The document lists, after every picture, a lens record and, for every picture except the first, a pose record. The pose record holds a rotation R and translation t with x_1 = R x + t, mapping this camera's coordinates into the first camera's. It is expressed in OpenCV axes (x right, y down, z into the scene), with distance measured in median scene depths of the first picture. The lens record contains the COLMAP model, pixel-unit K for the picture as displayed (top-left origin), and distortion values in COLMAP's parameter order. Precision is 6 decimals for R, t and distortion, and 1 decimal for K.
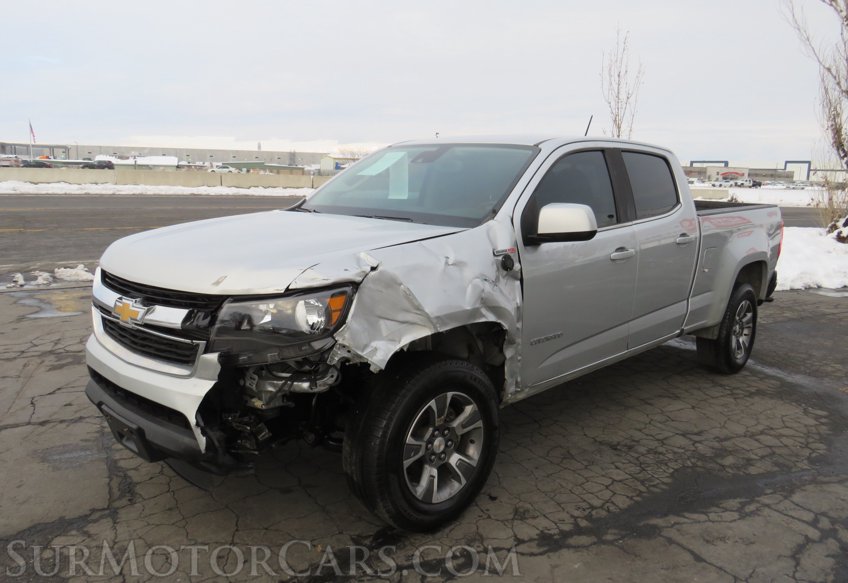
lens RADIAL K [[674.1, 0, 421.9], [0, 674.1, 289.4], [0, 0, 1]] dist [-0.022014, -0.015027]
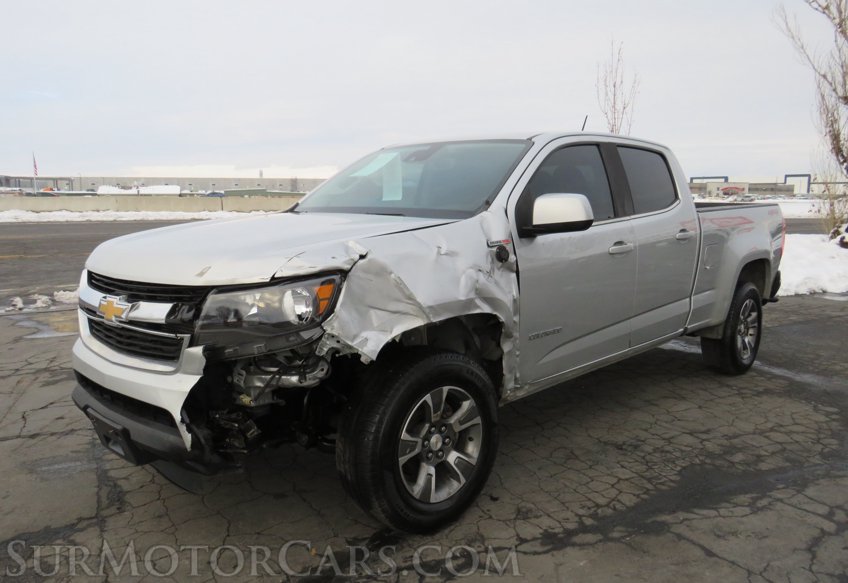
lens RADIAL K [[674.1, 0, 421.4], [0, 674.1, 289.1], [0, 0, 1]] dist [-0.022014, -0.015027]
pose [[0.999689, -0.024305, -0.005668, 0.011570], [0.024099, 0.999135, -0.033900, 0.033332], [0.006487, 0.033753, 0.999409, 0.021142]]
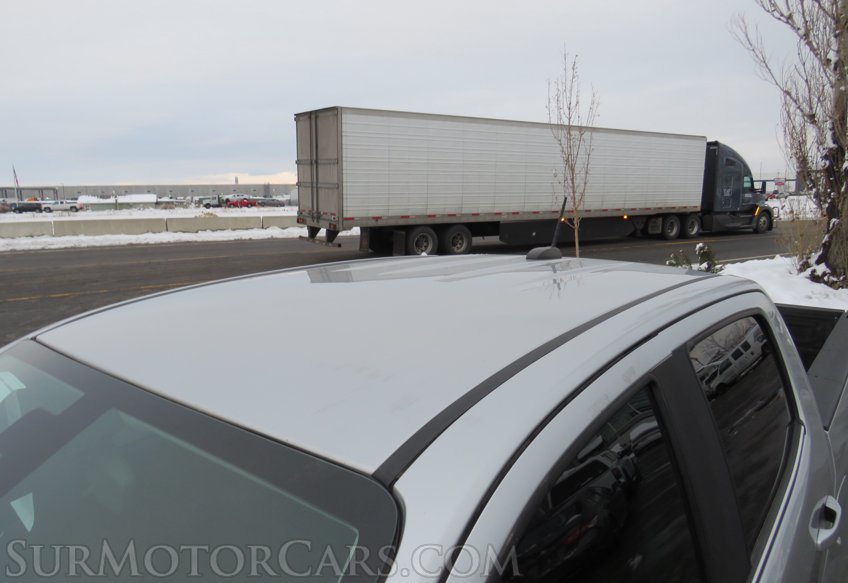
lens RADIAL K [[602.0, 0, 424.3], [0, 602.0, 296.8], [0, 0, 1]] dist [-0.035613, 0.012655]
pose [[0.997029, -0.050679, 0.058003, 0.172913], [0.051102, 0.998676, -0.005839, -0.262305], [-0.057631, 0.008786, 0.998299, 0.794076]]
